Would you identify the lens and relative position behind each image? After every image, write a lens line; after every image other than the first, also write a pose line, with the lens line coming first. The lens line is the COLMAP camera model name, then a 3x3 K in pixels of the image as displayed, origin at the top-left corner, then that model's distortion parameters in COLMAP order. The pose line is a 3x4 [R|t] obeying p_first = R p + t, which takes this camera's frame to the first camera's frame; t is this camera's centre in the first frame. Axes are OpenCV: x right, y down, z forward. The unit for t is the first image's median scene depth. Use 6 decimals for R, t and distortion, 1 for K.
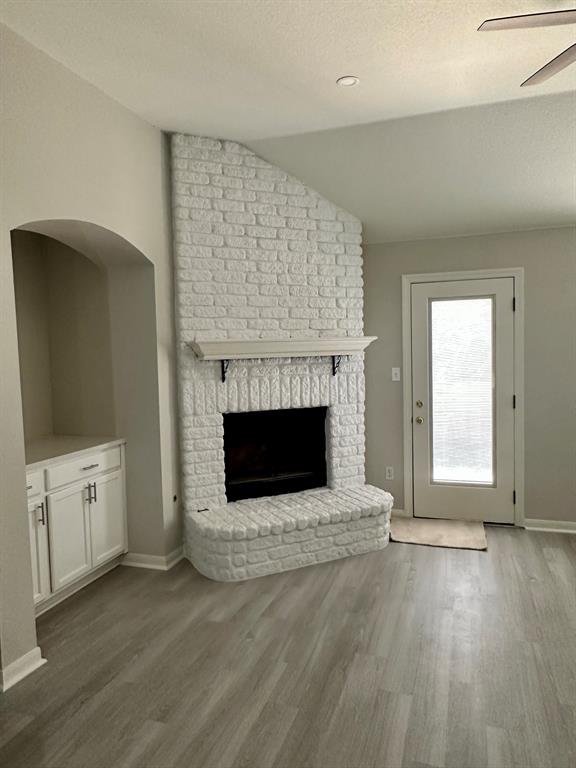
lens RADIAL K [[539.2, 0, 288.0], [0, 539.2, 384.0], [0, 0, 1]] dist [-0.009790, 0.001514]
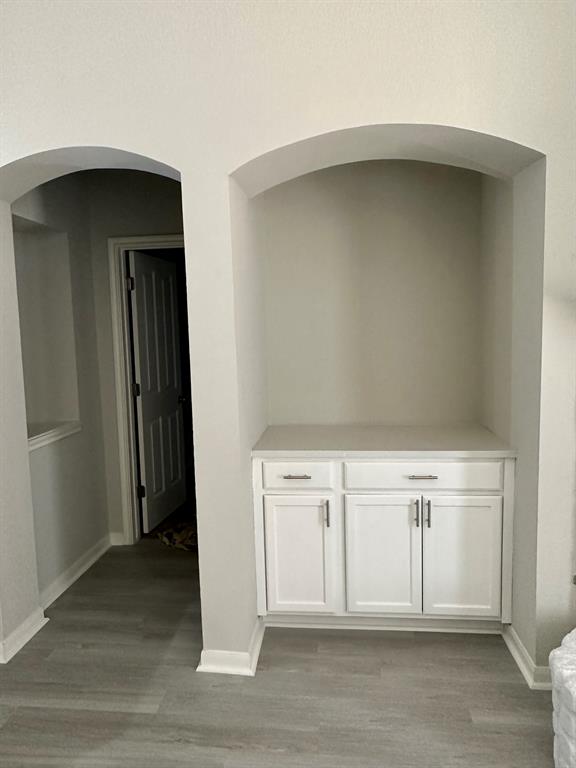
lens RADIAL K [[539.2, 0, 288.0], [0, 539.2, 384.0], [0, 0, 1]] dist [-0.009790, 0.001514]
pose [[0.209743, 0.117521, -0.970668, 0.274685], [-0.045372, 0.992851, 0.110403, -0.039333], [0.976703, 0.020885, 0.213575, 0.671348]]
